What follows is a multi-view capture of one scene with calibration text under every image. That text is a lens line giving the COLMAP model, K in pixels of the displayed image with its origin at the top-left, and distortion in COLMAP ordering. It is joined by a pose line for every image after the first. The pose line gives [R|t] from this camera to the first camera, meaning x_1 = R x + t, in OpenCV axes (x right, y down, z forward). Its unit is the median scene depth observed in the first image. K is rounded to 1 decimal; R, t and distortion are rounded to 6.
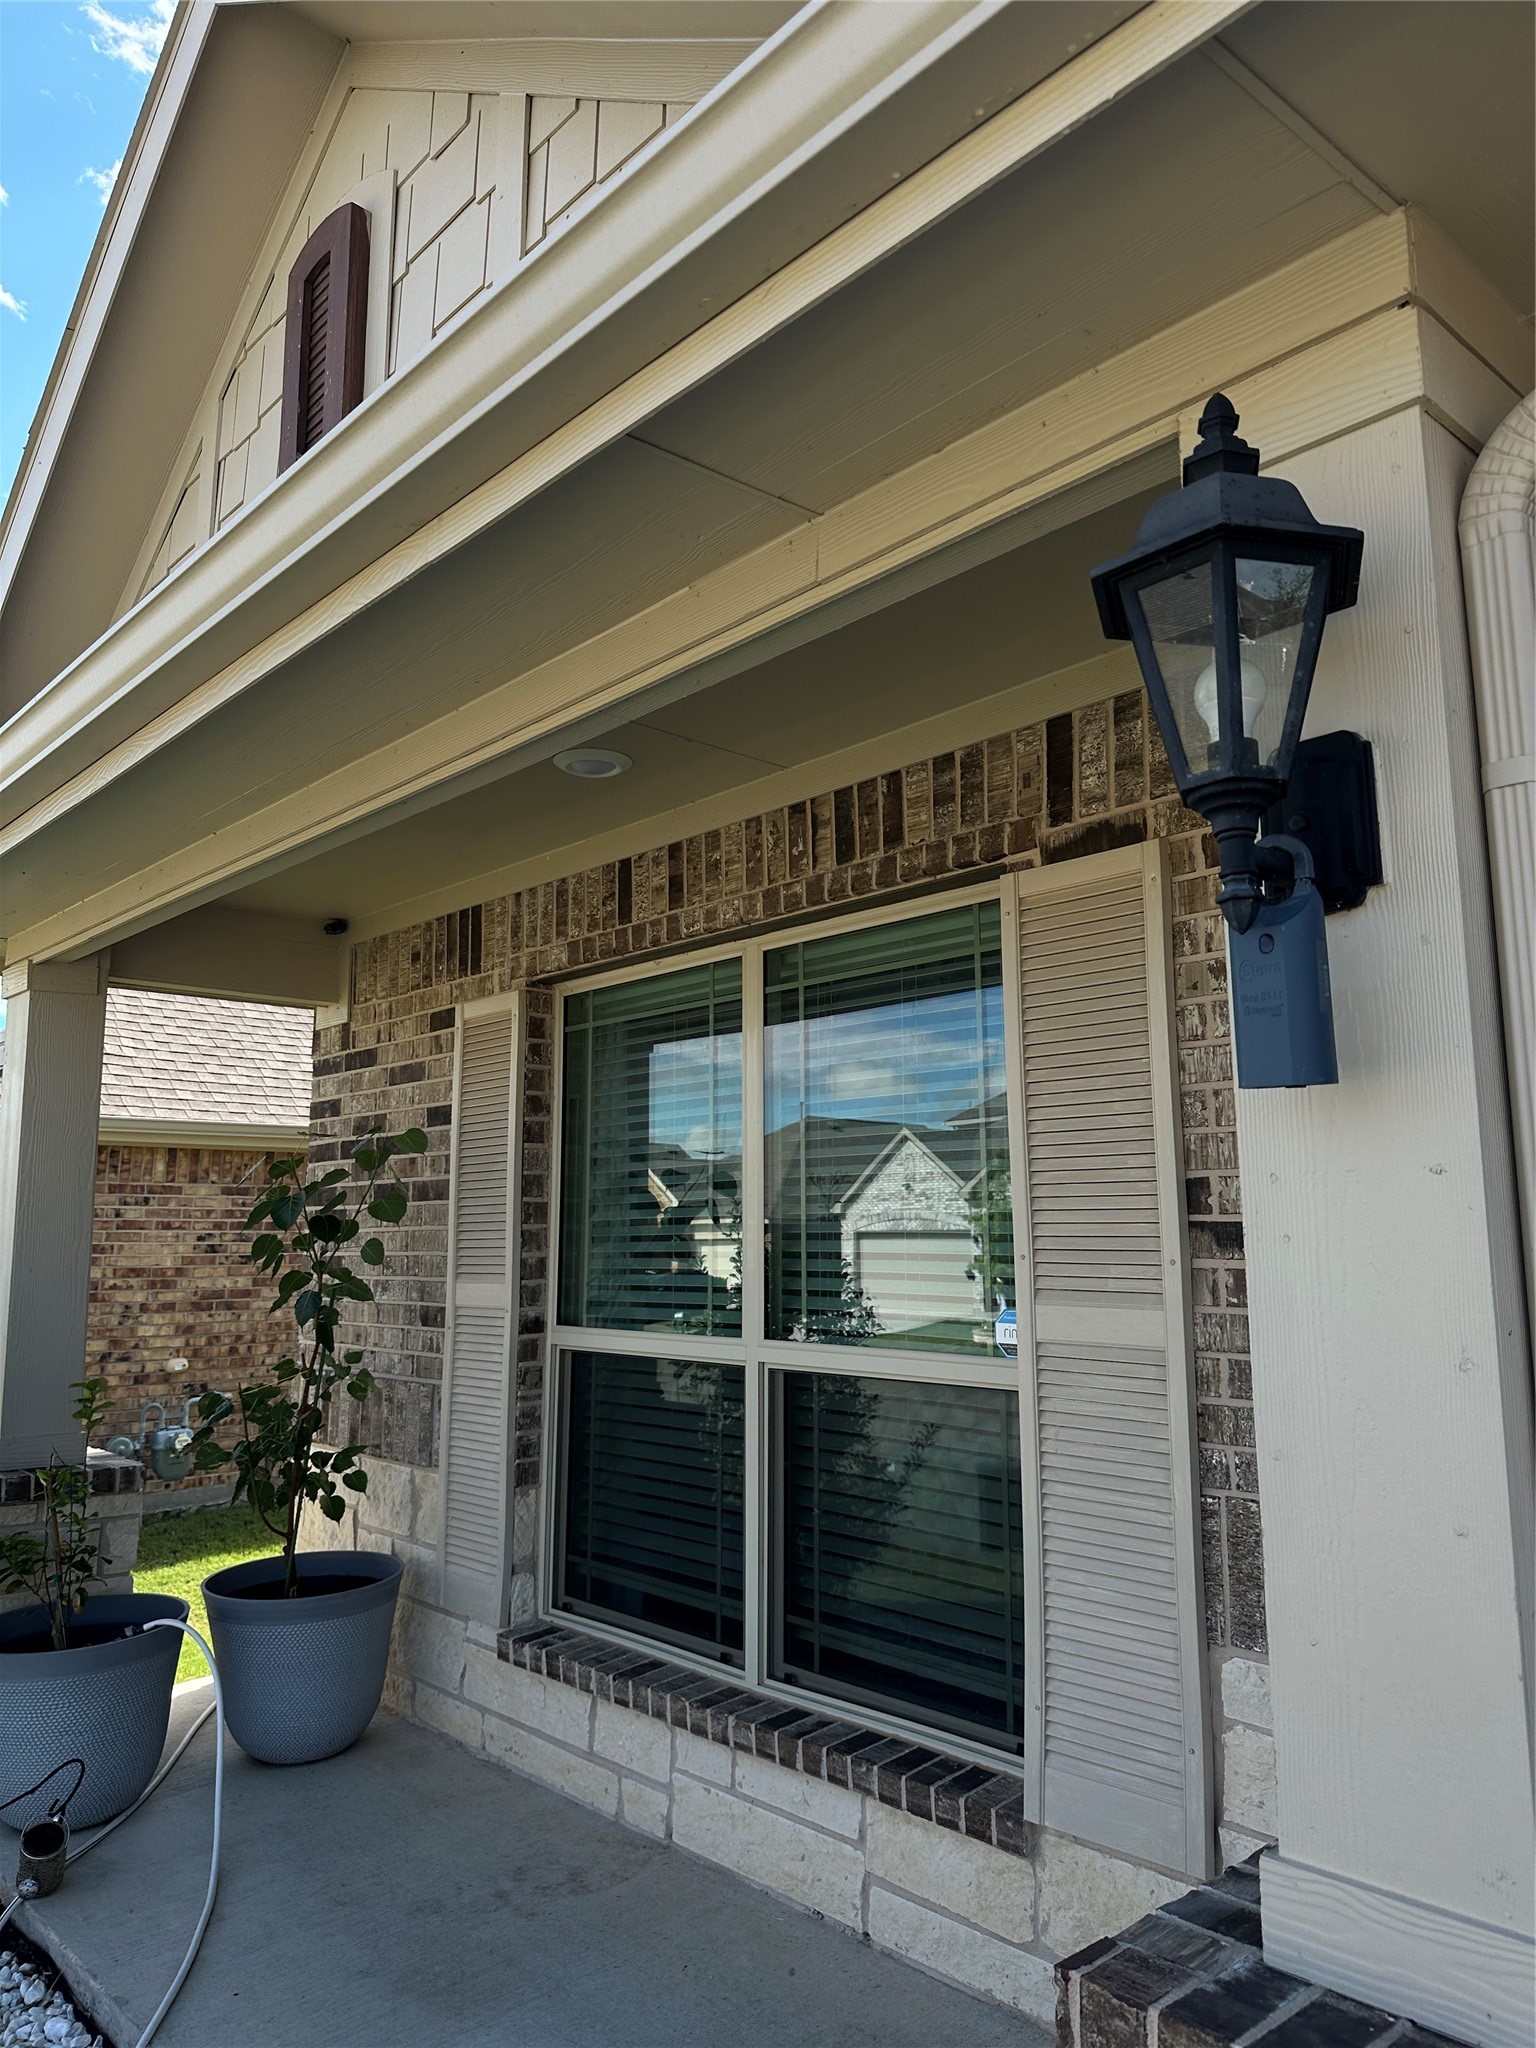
lens RADIAL K [[1403.7, 0, 768.0], [0, 1403.7, 1024.0], [0, 0, 1]] dist [0.162321, -0.286671]
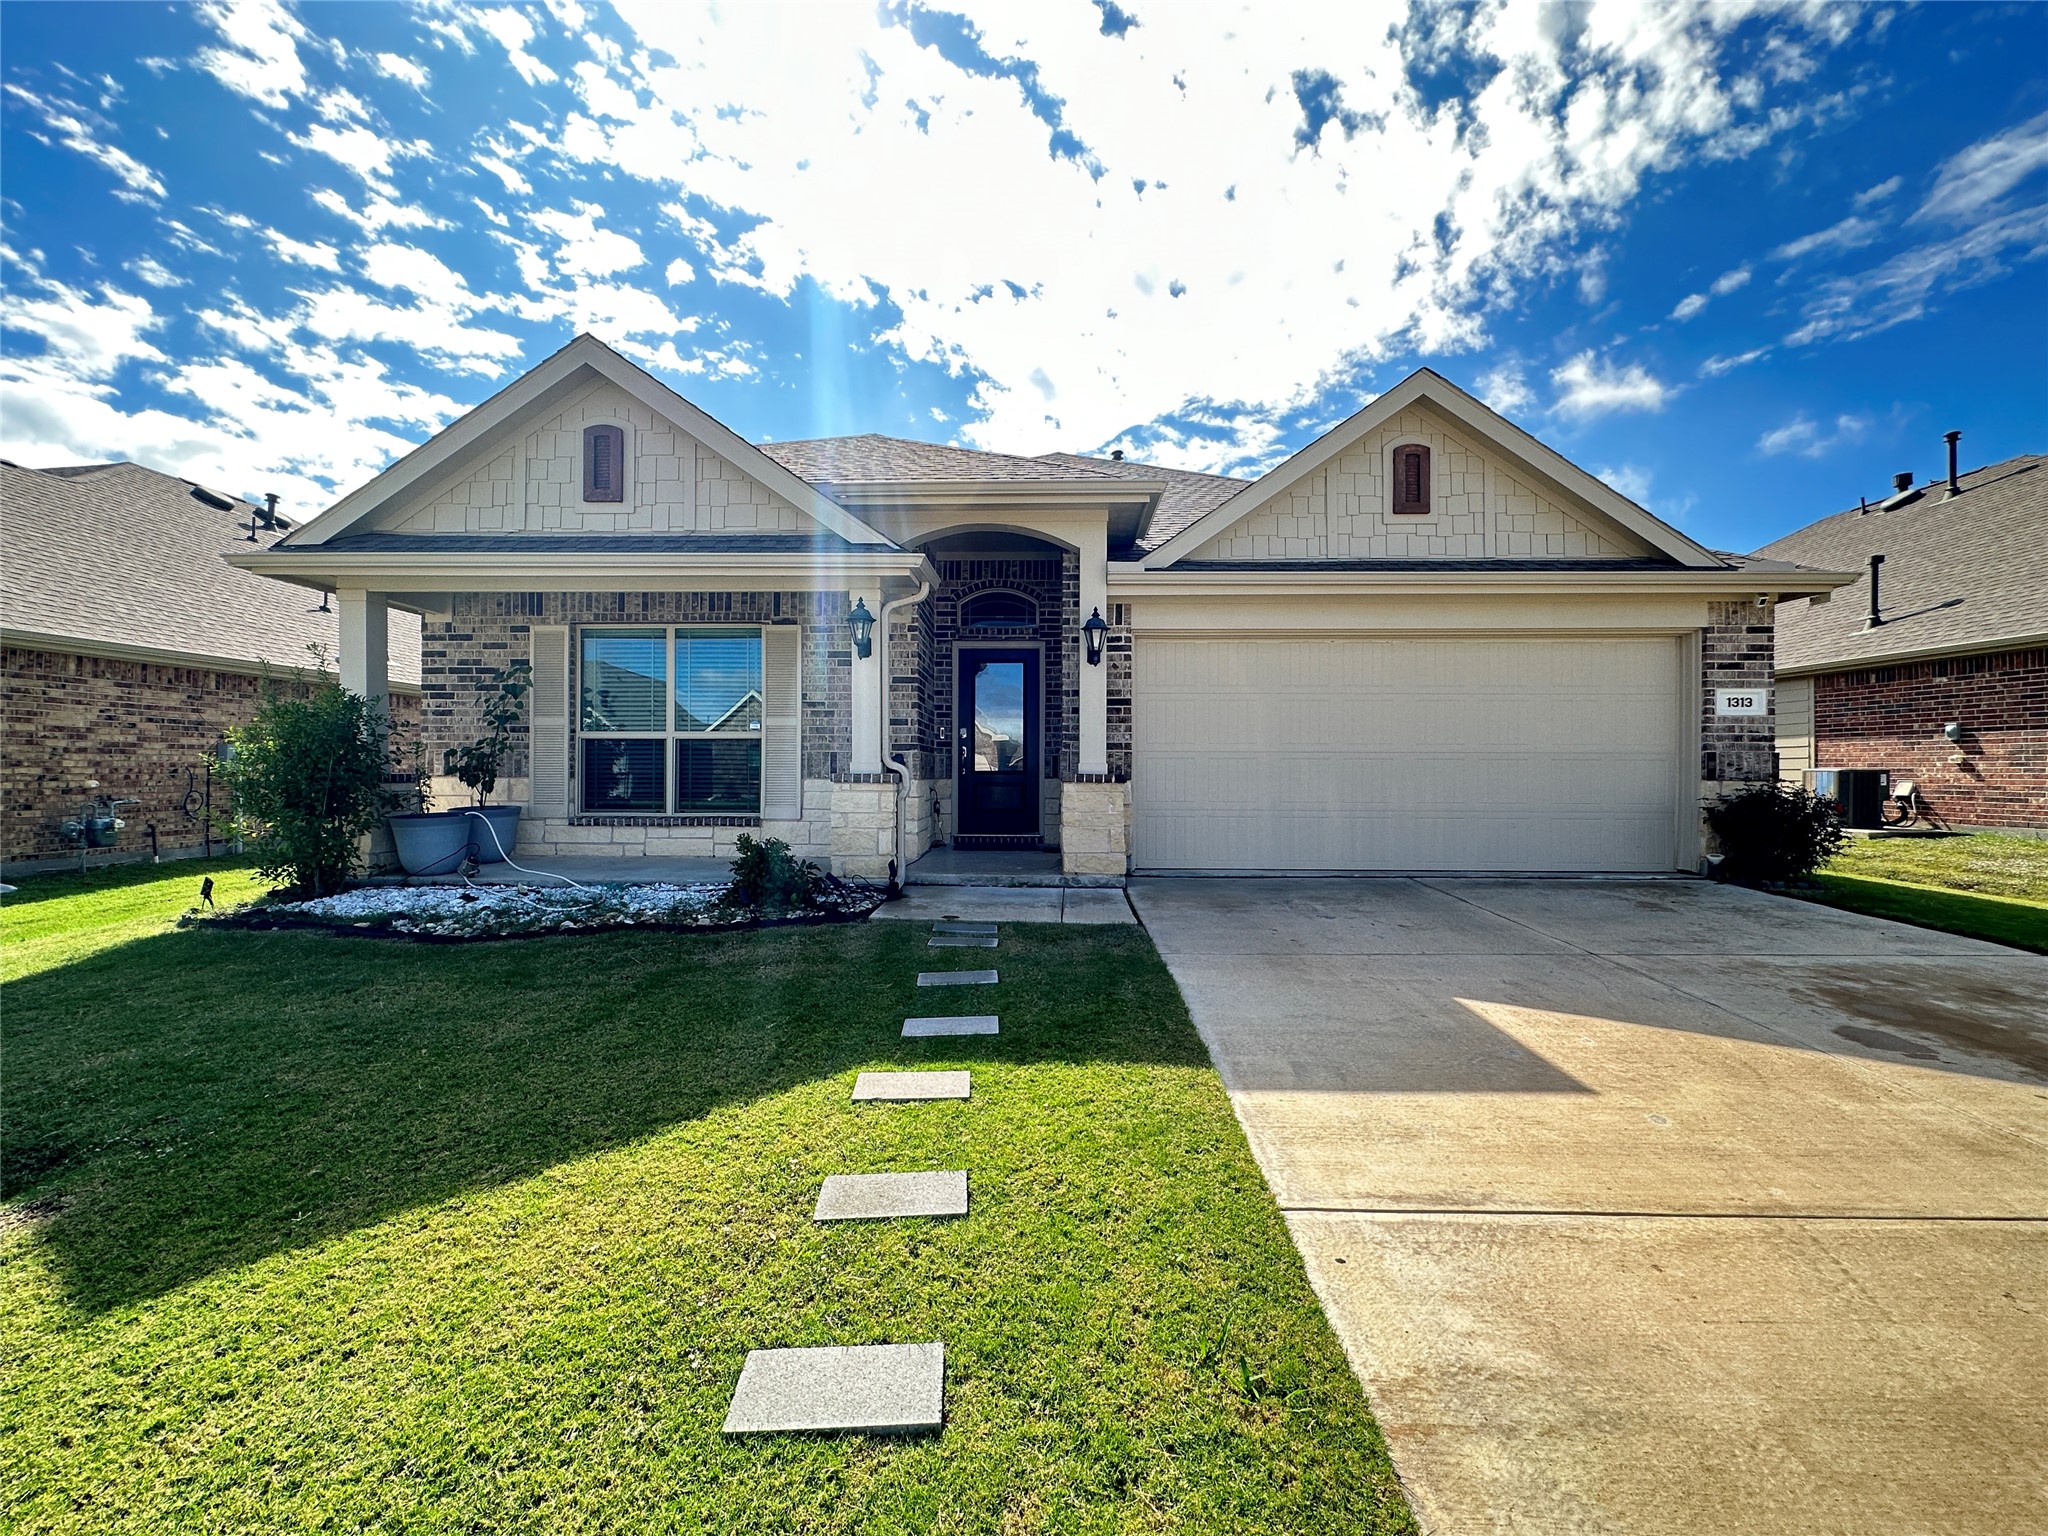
lens RADIAL K [[821.9, 0, 1024.0], [0, 821.9, 768.0], [0, 0, 1]] dist [-0.000687, -0.000132]
pose [[0.676511, 0.002516, 0.736429, -0.695205], [-0.112893, 0.988529, 0.100331, -0.006629], [-0.727728, -0.151013, 0.669034, -0.828982]]
